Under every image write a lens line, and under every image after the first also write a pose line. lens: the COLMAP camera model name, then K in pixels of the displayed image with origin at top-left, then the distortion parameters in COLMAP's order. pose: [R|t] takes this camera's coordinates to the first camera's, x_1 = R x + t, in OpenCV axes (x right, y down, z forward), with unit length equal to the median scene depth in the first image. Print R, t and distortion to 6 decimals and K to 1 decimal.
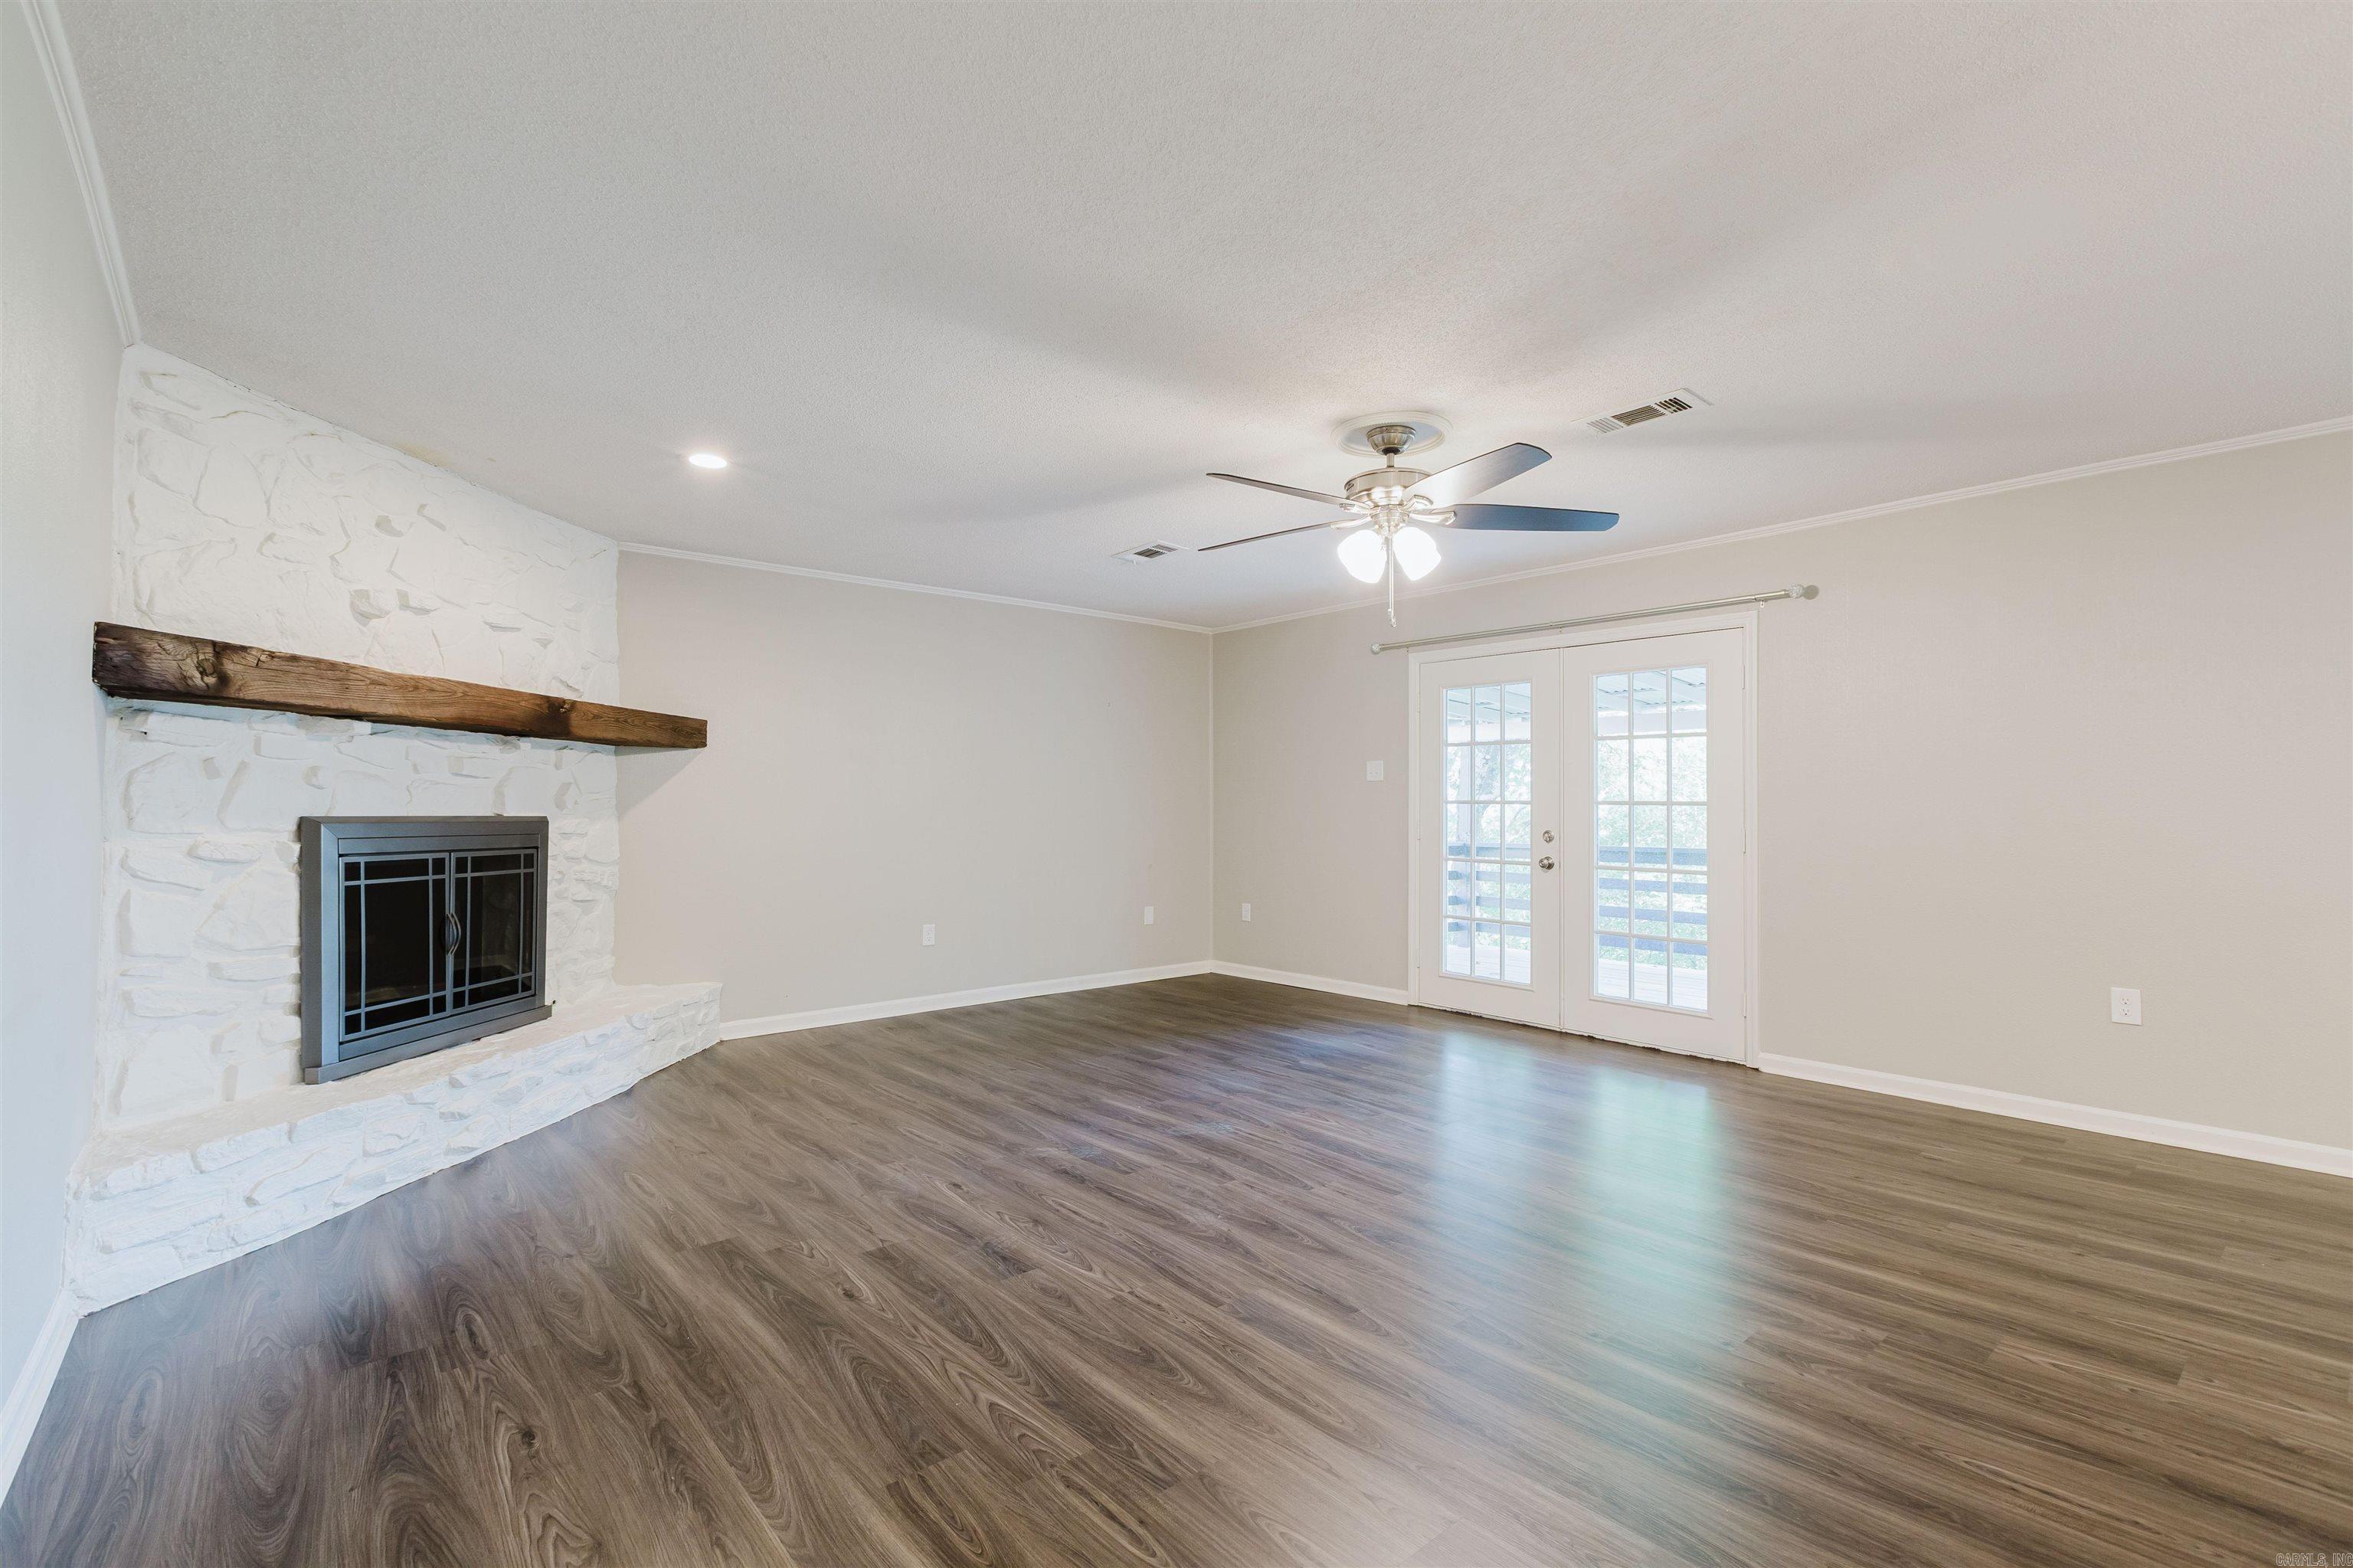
lens RADIAL K [[1051.3, 0, 1177.0], [0, 1051.3, 781.9], [0, 0, 1]] dist [0.000036, -0.000784]
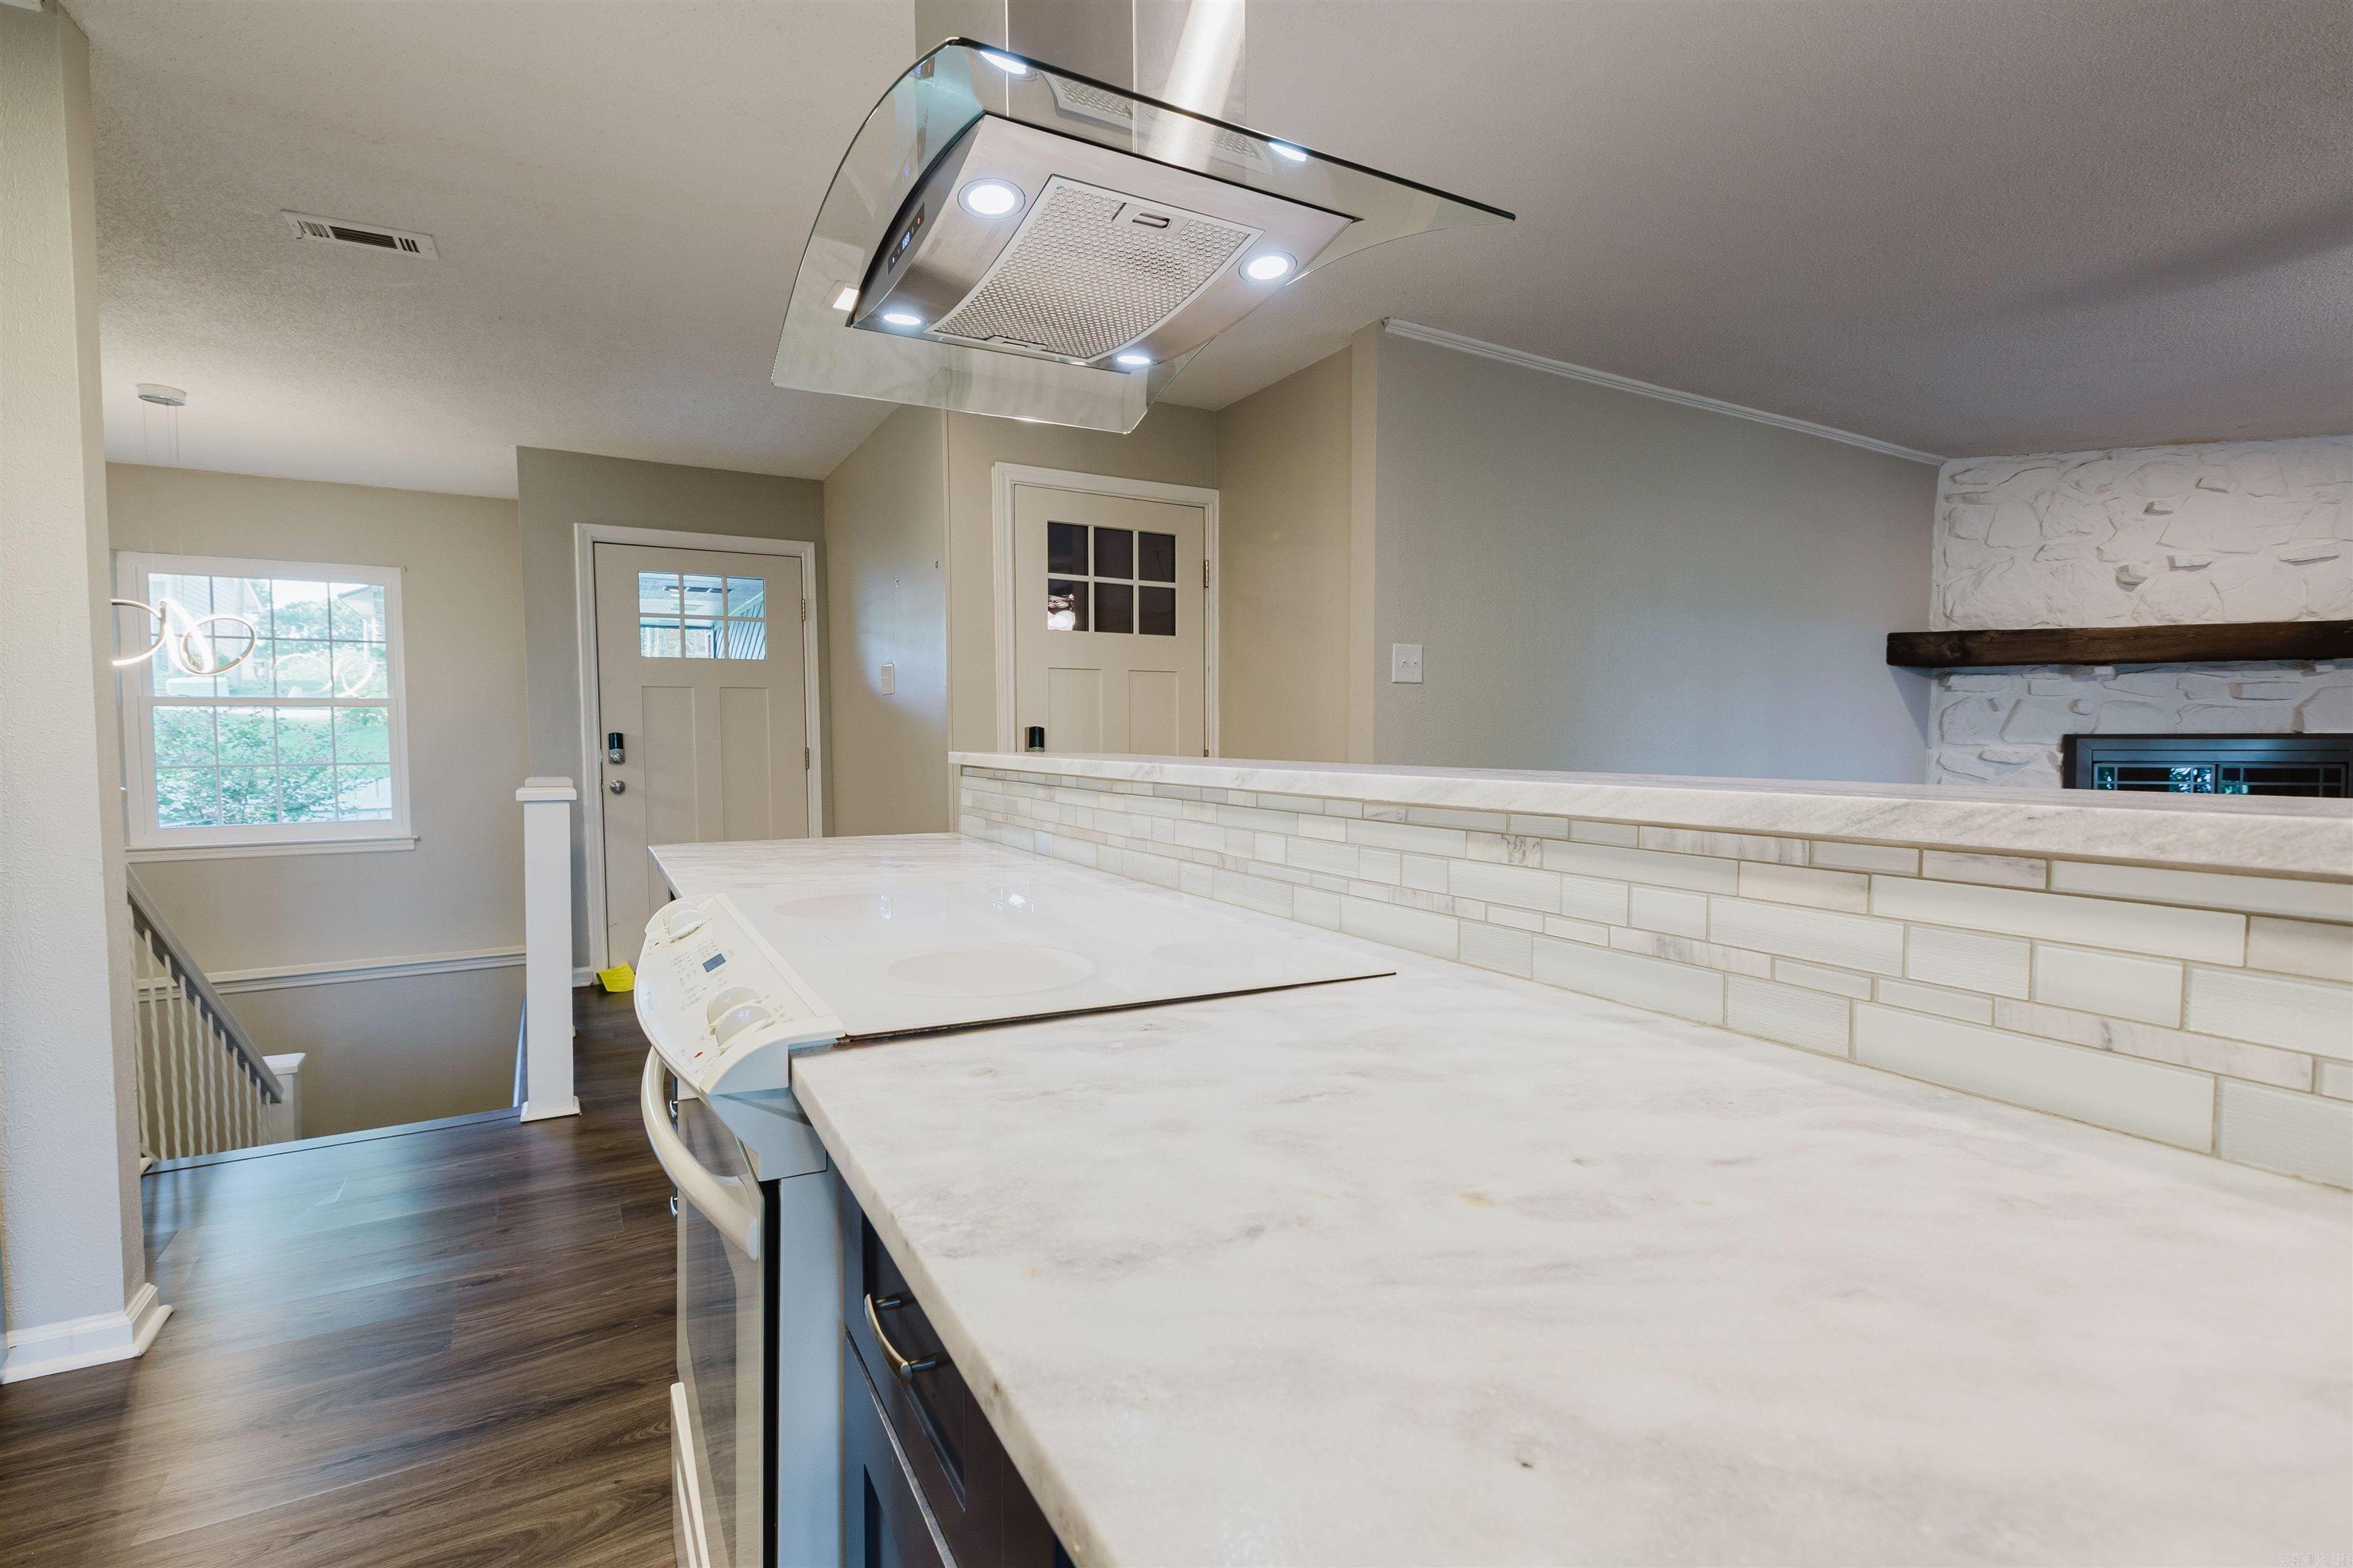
lens RADIAL K [[1062.4, 0, 1176.5], [0, 1062.4, 784.0], [0, 0, 1]] dist [0.000235, -0.001357]
pose [[-0.191479, 0.046169, -0.980410, 0.760580], [0.036379, 0.998540, 0.039918, -0.001984], [0.980822, -0.028023, -0.192879, 0.062129]]
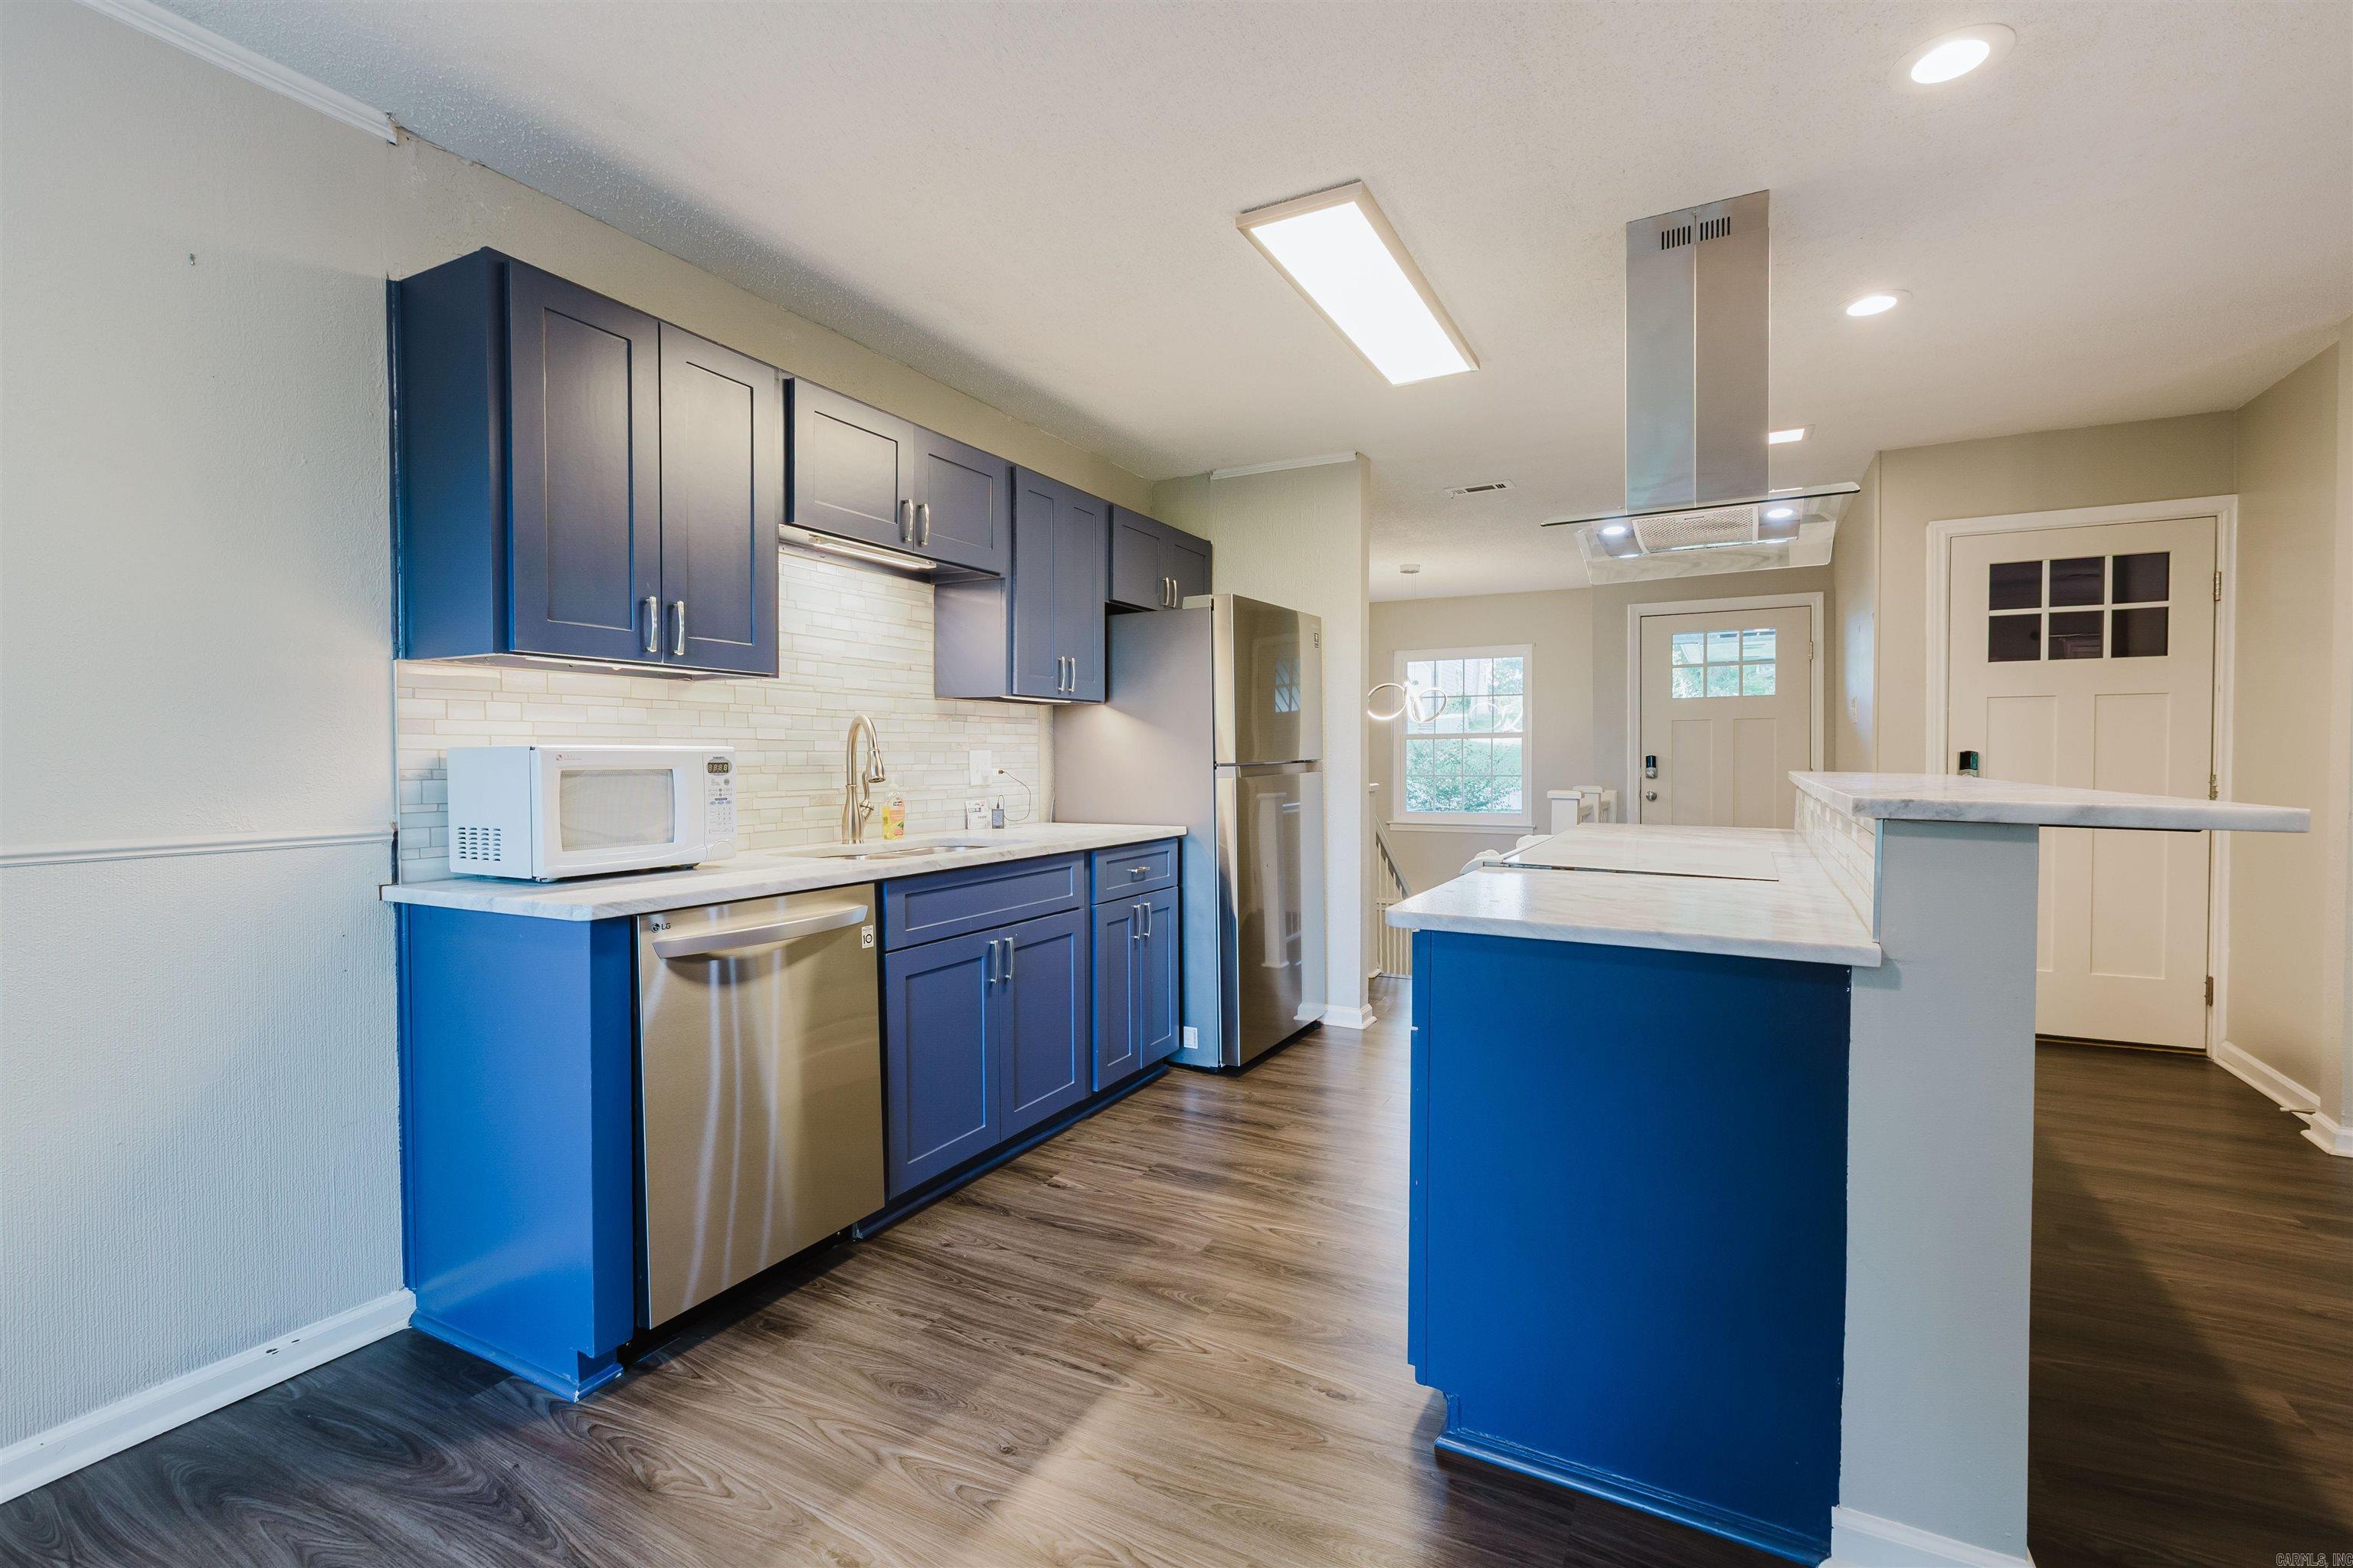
lens RADIAL K [[1051.3, 0, 1177.0], [0, 1051.3, 781.9], [0, 0, 1]] dist [0.000036, -0.000784]
pose [[-0.930262, 0.010993, -0.366732, 0.983754], [0.014987, 0.999855, -0.008046, 0.008142], [0.366591, -0.012981, -0.930292, 0.472603]]
